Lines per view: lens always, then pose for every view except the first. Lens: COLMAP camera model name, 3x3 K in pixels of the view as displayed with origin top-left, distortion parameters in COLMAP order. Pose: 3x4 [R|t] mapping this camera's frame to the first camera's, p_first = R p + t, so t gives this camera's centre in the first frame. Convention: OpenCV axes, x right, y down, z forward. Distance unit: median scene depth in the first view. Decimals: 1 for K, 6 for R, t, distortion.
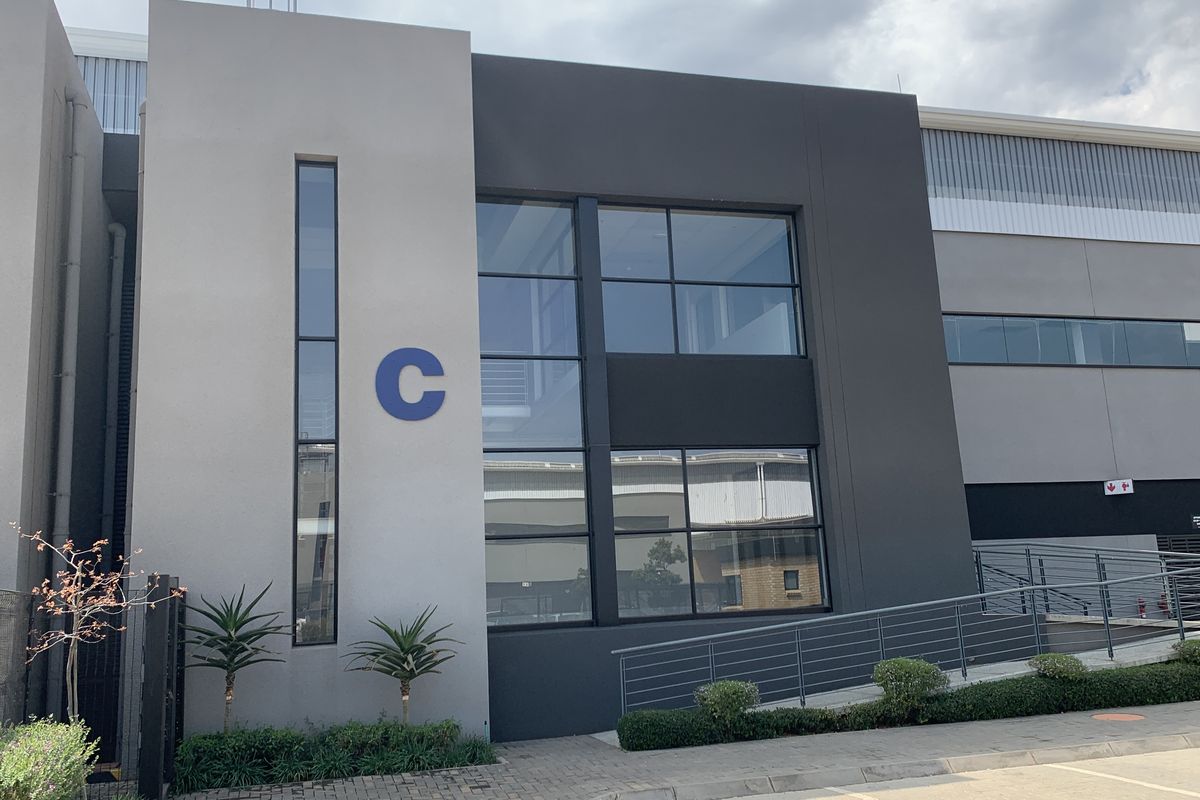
lens RADIAL K [[1081.4, 0, 607.4], [0, 1081.4, 382.7], [0, 0, 1]] dist [0.051575, -0.076733]
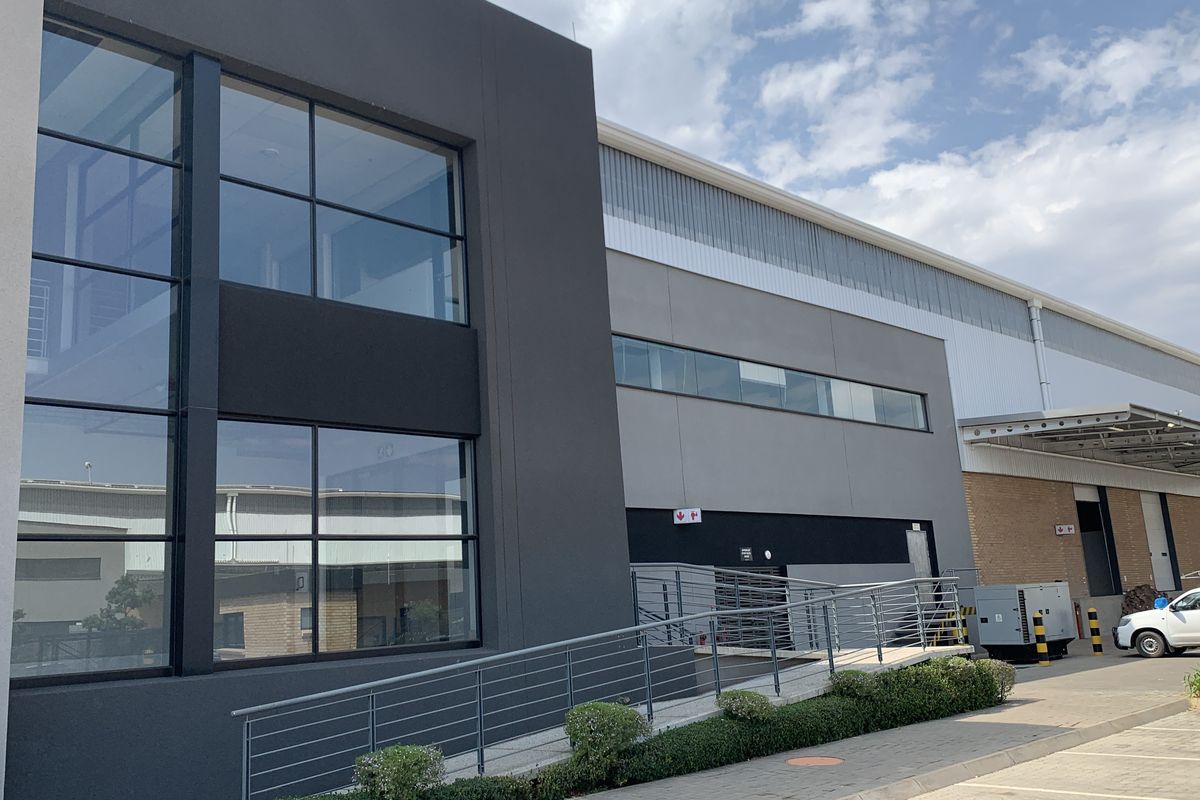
lens RADIAL K [[1081.4, 0, 601.1], [0, 1081.4, 385.0], [0, 0, 1]] dist [0.051575, -0.076733]
pose [[0.877611, 0.098065, 0.469235, -0.104309], [-0.080259, 0.995094, -0.057855, 0.060307], [-0.472606, 0.013114, 0.881176, 0.262300]]
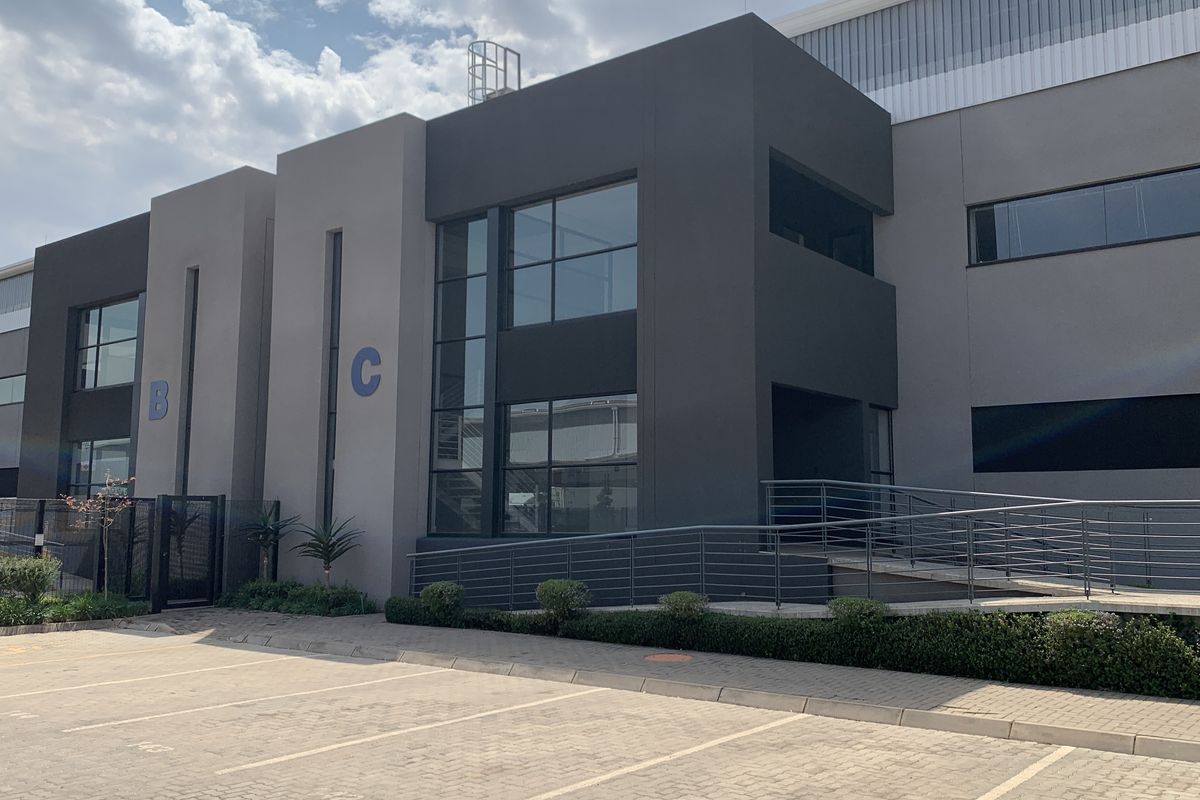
lens RADIAL K [[1081.4, 0, 585.8], [0, 1081.4, 374.7], [0, 0, 1]] dist [0.051575, -0.076733]
pose [[0.567108, -0.057441, -0.821638, 1.082149], [0.130845, 0.991180, 0.021018, 0.011841], [0.813184, -0.119427, 0.569622, 0.334943]]
